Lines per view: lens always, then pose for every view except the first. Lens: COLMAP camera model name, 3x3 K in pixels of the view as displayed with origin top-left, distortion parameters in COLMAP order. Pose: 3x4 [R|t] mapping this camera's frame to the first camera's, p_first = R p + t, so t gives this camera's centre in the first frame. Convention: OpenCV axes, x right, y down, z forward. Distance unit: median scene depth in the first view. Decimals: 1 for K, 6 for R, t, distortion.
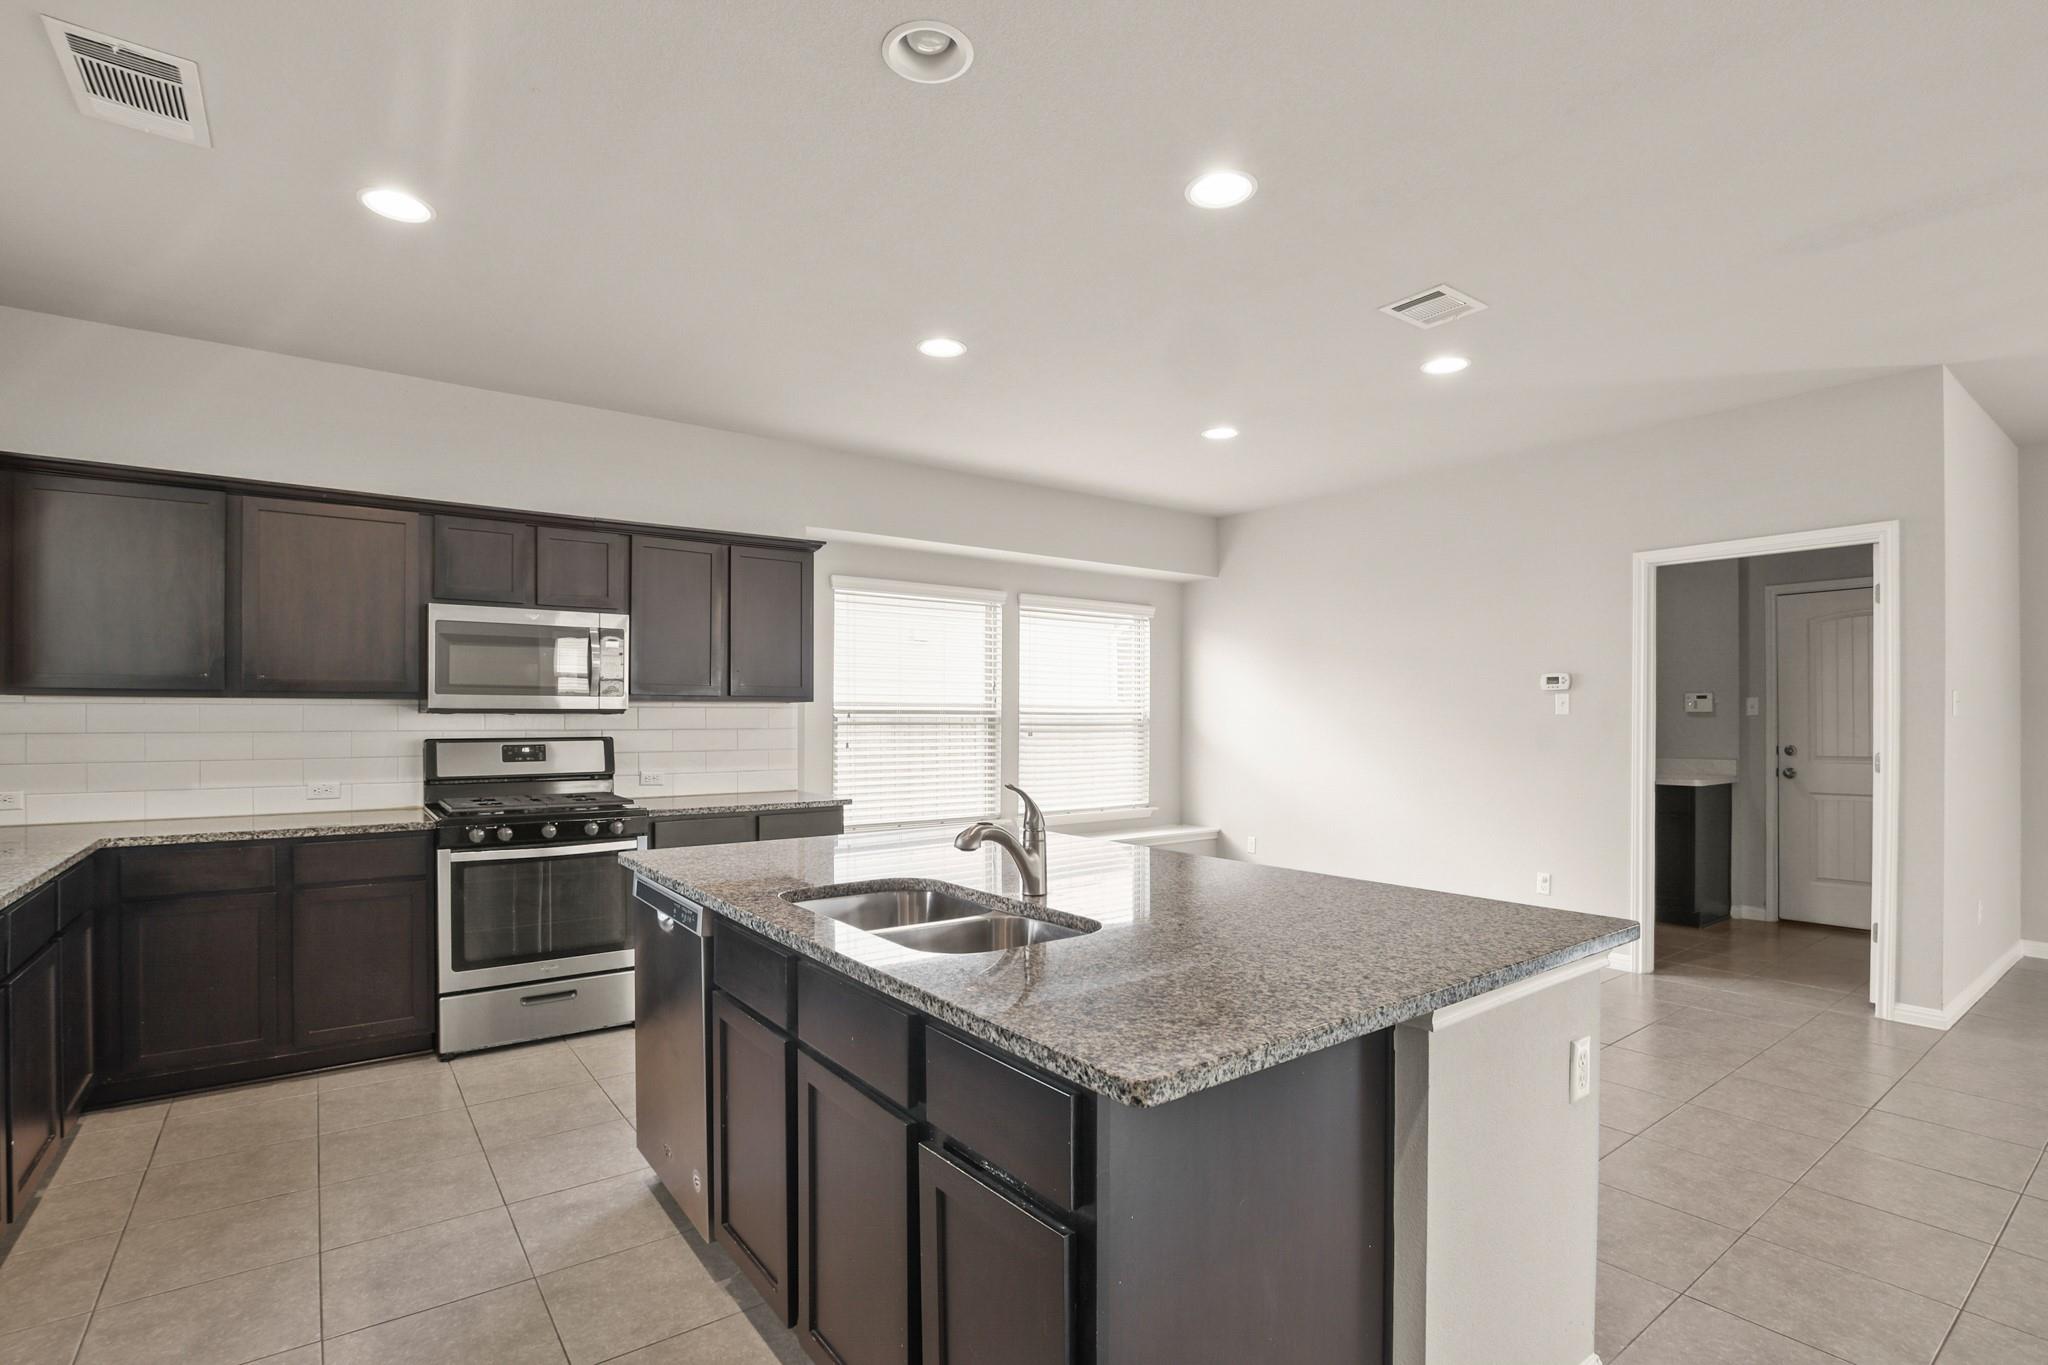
lens RADIAL K [[988.6, 0, 997.7], [0, 988.6, 717.3], [0, 0, 1]] dist [-0.031308, 0.005119]
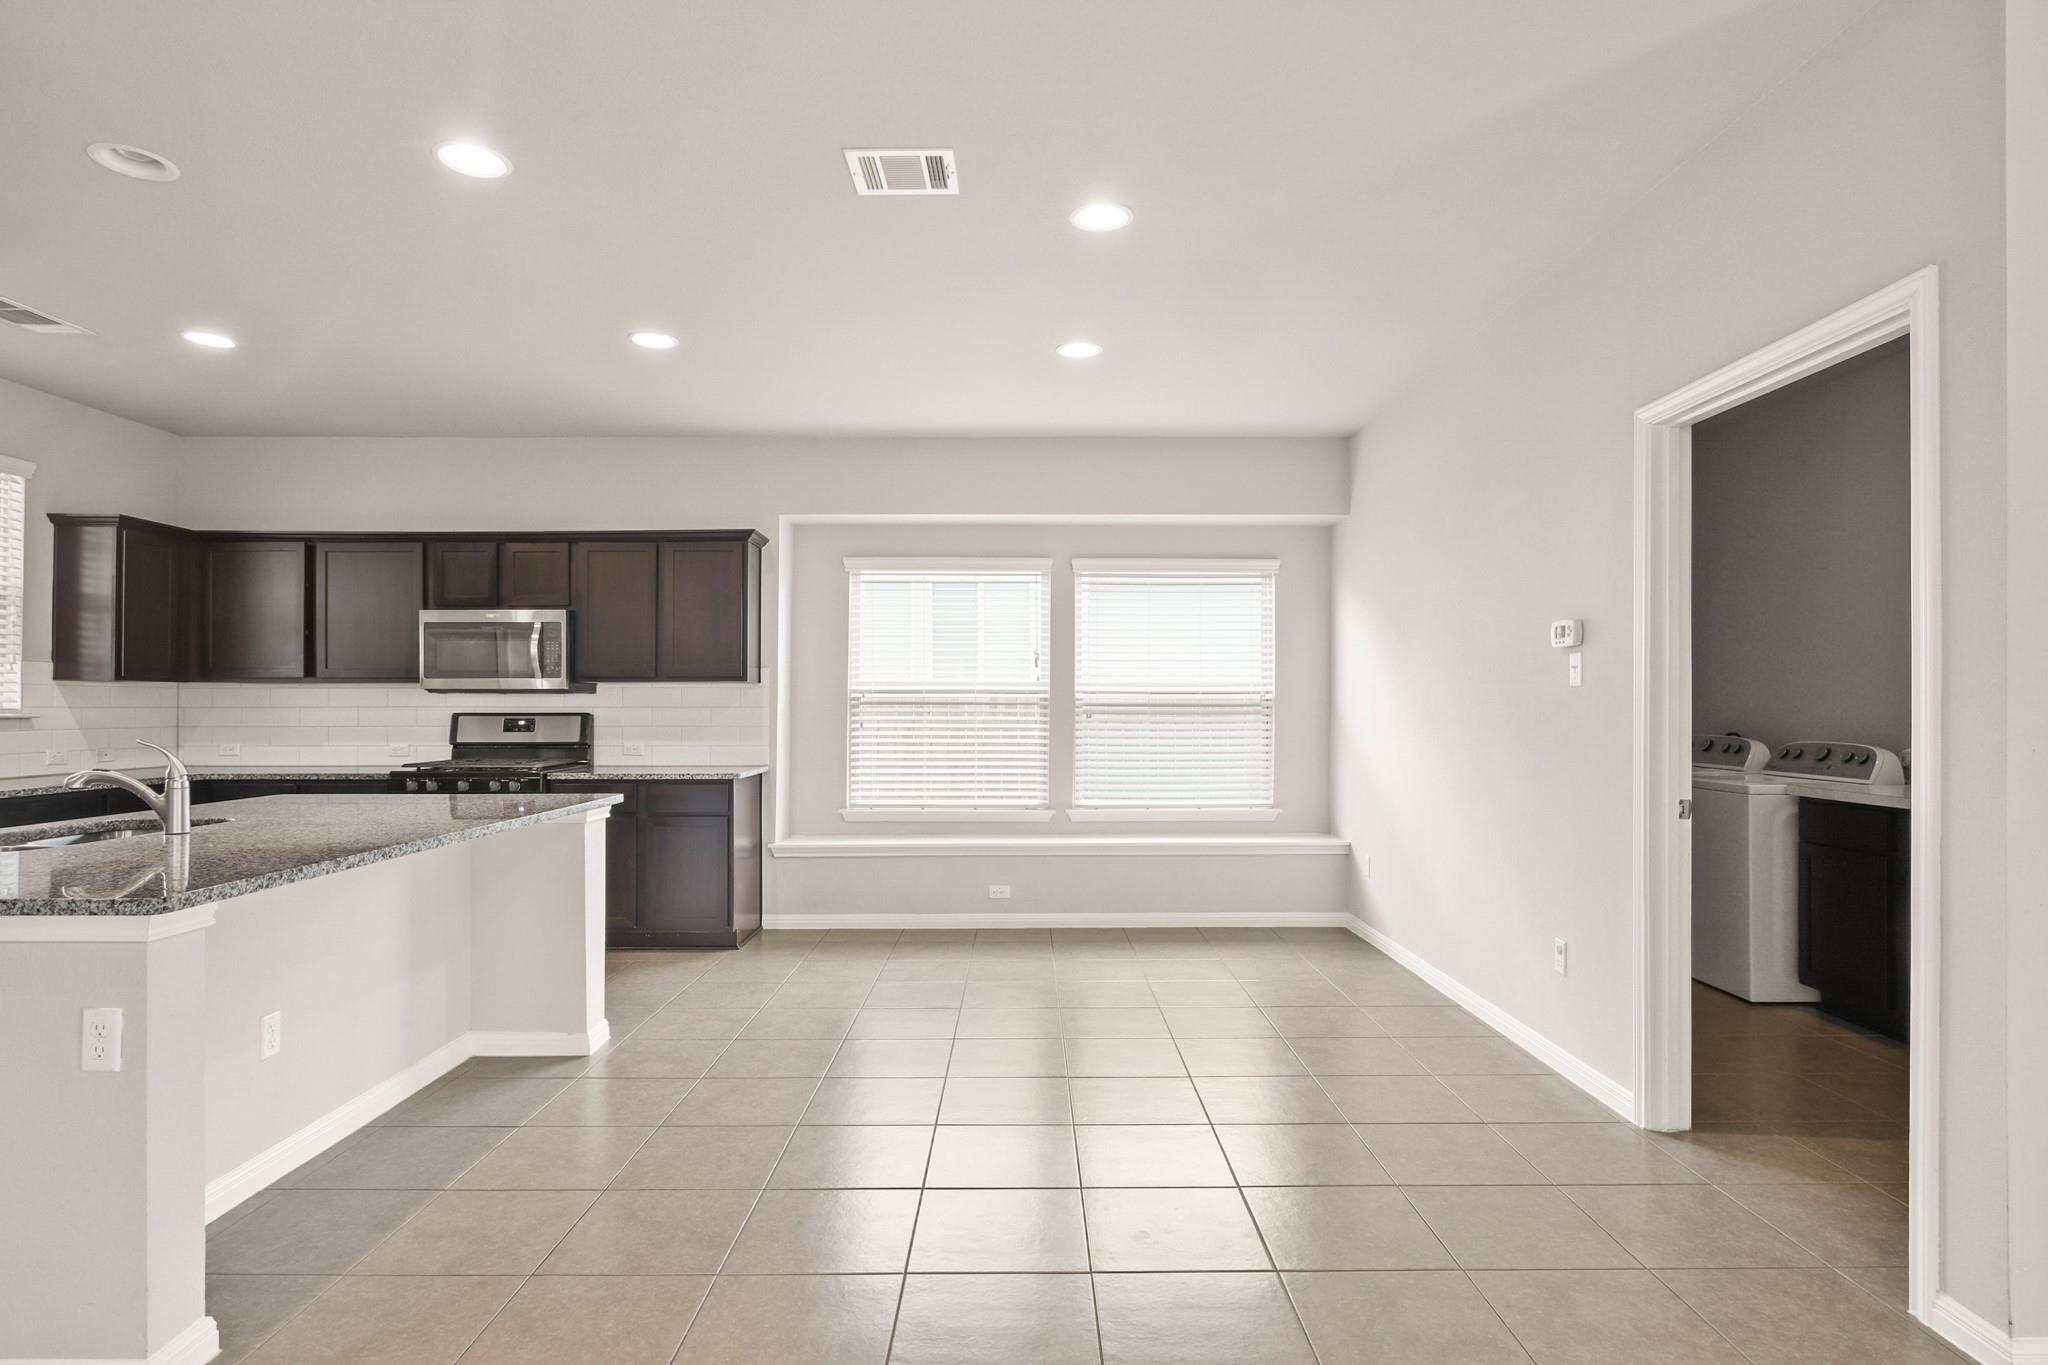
lens RADIAL K [[1064.0, 0, 1014.7], [0, 1064.0, 695.0], [0, 0, 1]] dist [-0.000423, -0.000450]
pose [[0.800919, -0.005469, -0.598748, 0.750776], [-0.000138, 0.999957, -0.009319, 0.009608], [0.598773, 0.007546, 0.800883, 0.268239]]
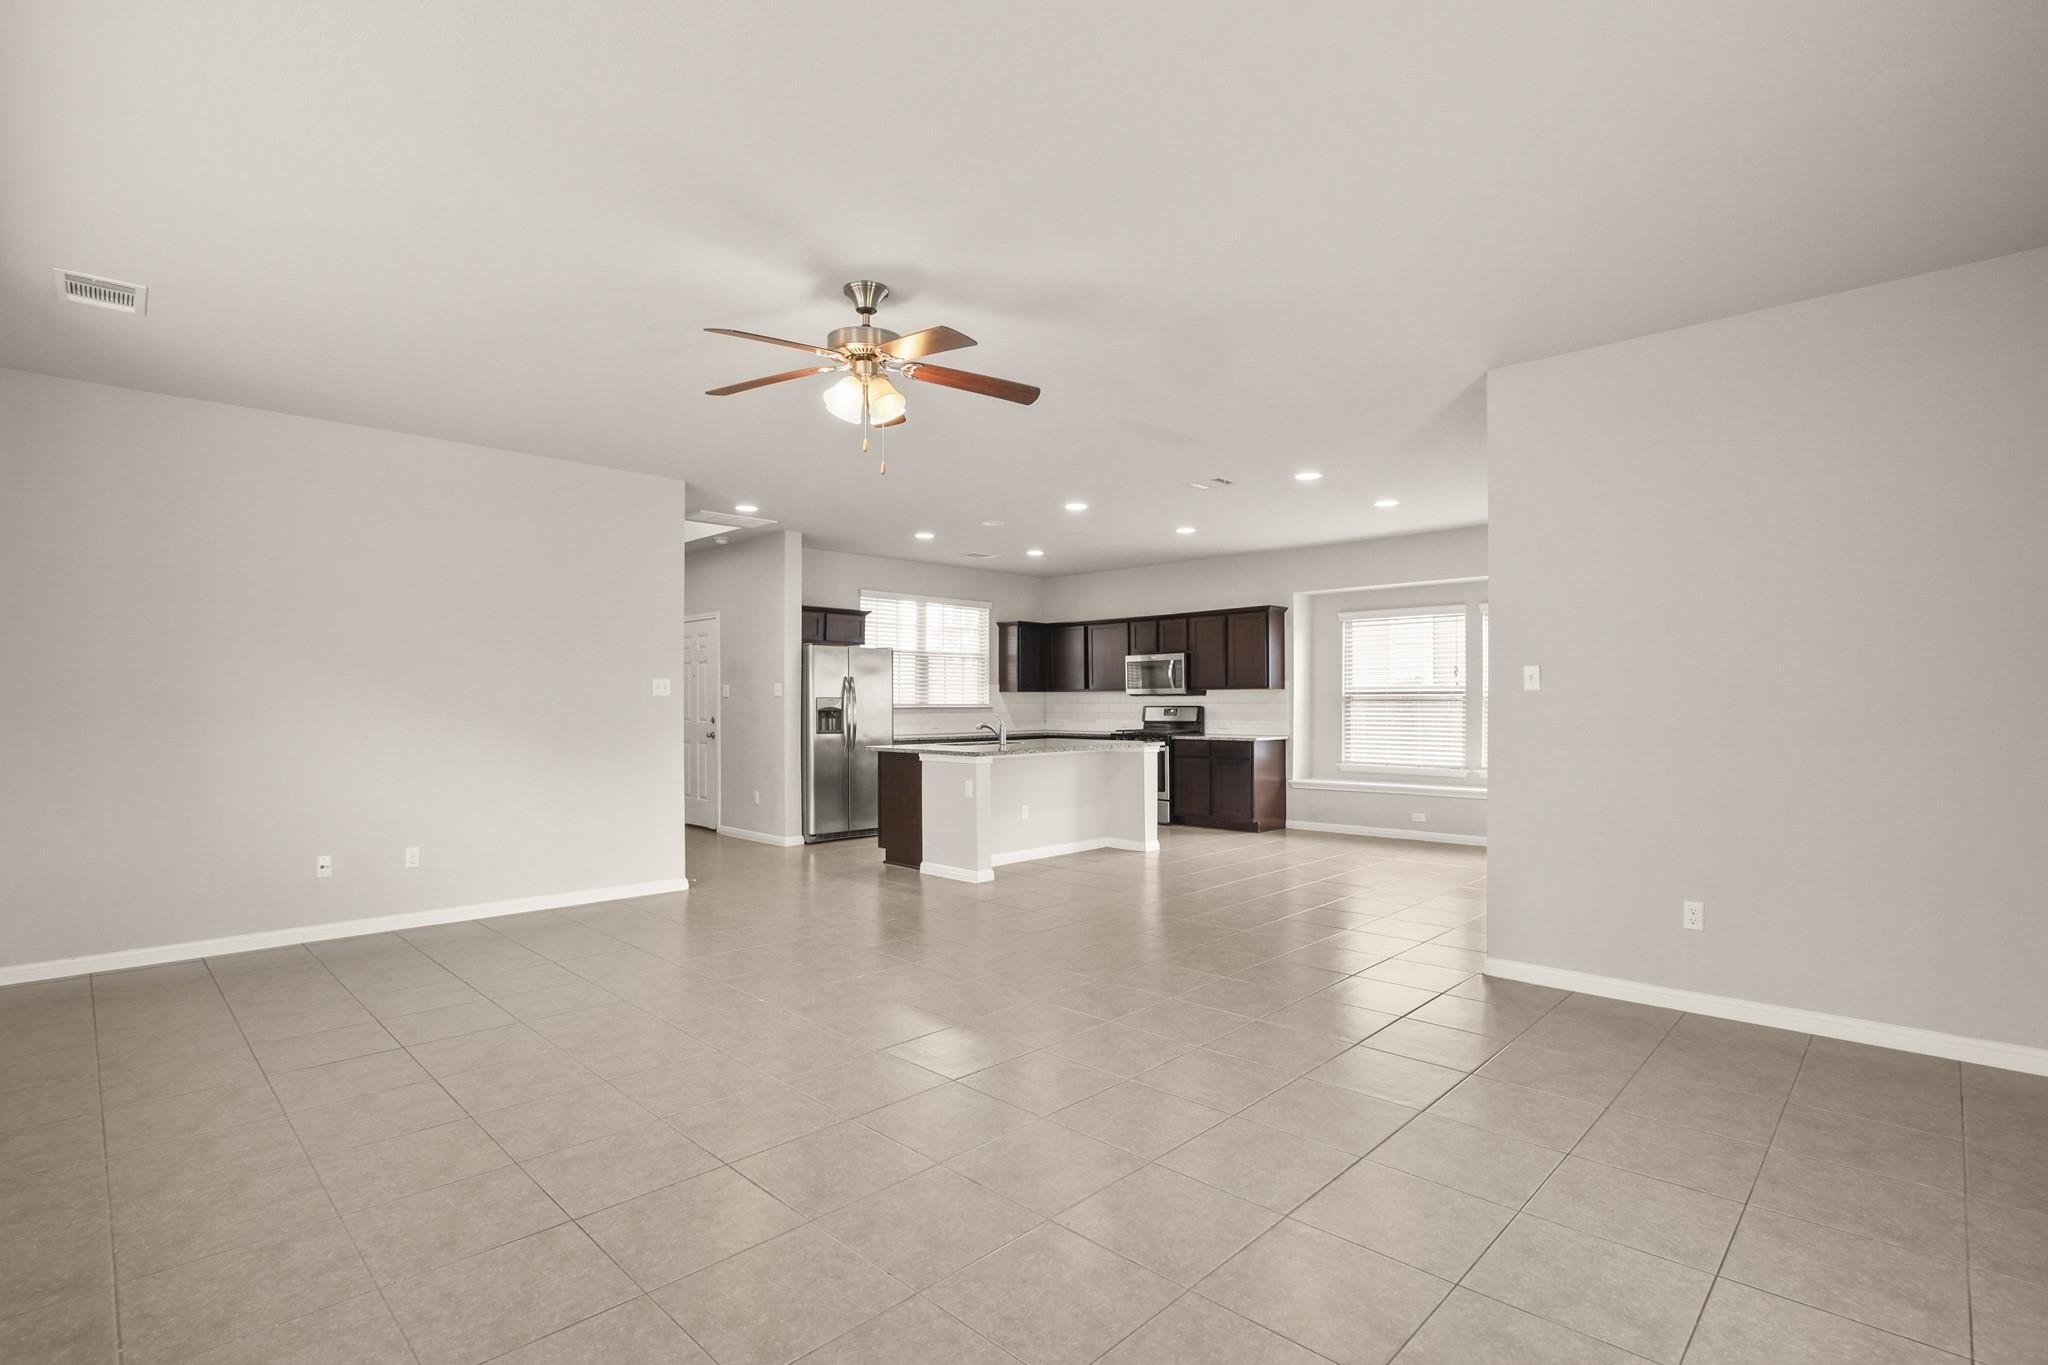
lens RADIAL K [[988.6, 0, 1028.7], [0, 988.6, 692.2], [0, 0, 1]] dist [-0.031308, 0.005119]
pose [[0.157034, -0.009558, -0.987547, 1.698344], [0.003225, 0.999953, -0.009165, 0.007680], [0.987588, -0.001746, 0.157057, 0.243088]]
